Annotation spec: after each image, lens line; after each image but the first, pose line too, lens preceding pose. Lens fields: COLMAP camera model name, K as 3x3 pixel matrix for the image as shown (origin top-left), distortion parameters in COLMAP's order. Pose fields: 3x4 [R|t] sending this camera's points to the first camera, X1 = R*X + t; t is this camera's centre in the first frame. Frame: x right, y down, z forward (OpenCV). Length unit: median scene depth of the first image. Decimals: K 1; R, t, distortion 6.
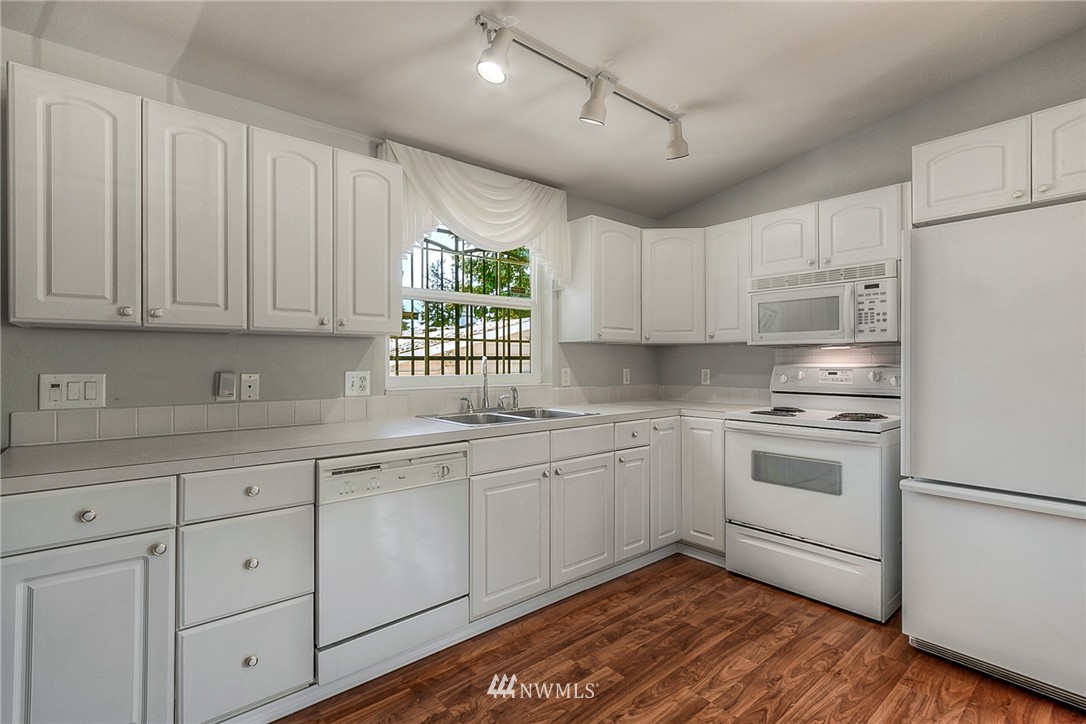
lens RADIAL K [[504.8, 0, 548.8], [0, 504.8, 362.7], [0, 0, 1]] dist [-0.002522, 0.000831]
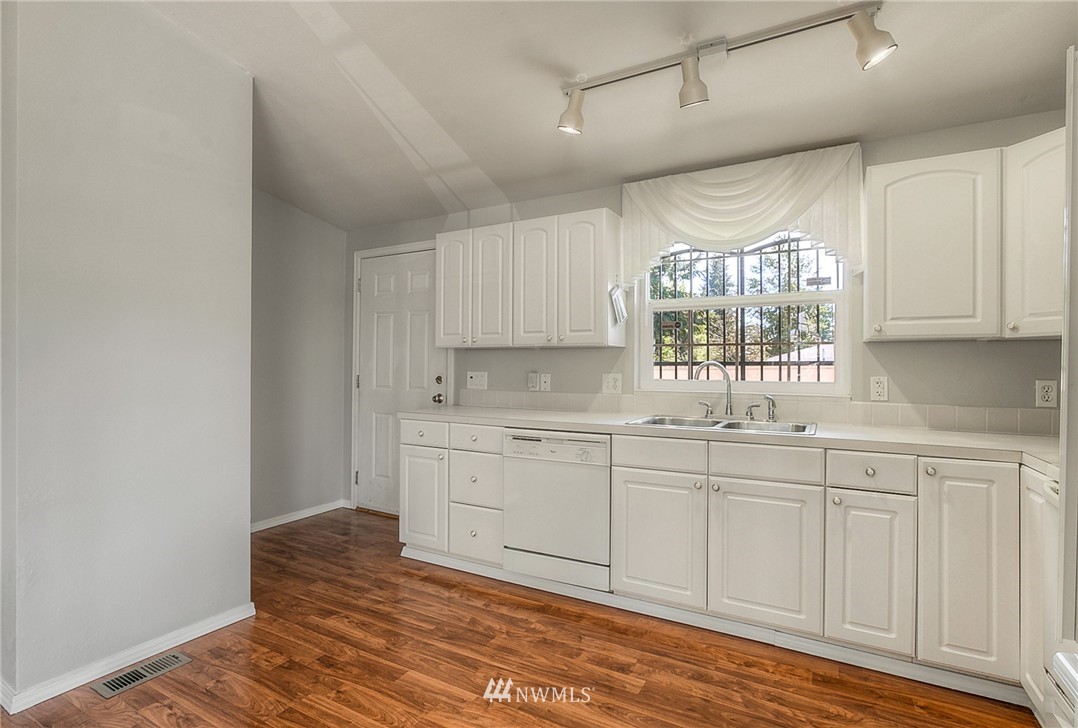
lens RADIAL K [[501.1, 0, 505.6], [0, 501.1, 364.5], [0, 0, 1]] dist [-0.002522, 0.000831]
pose [[0.337677, -0.004135, -0.941253, 0.744135], [-0.007559, 0.999946, -0.007105, 0.003944], [0.941232, 0.009514, 0.337628, 0.335061]]
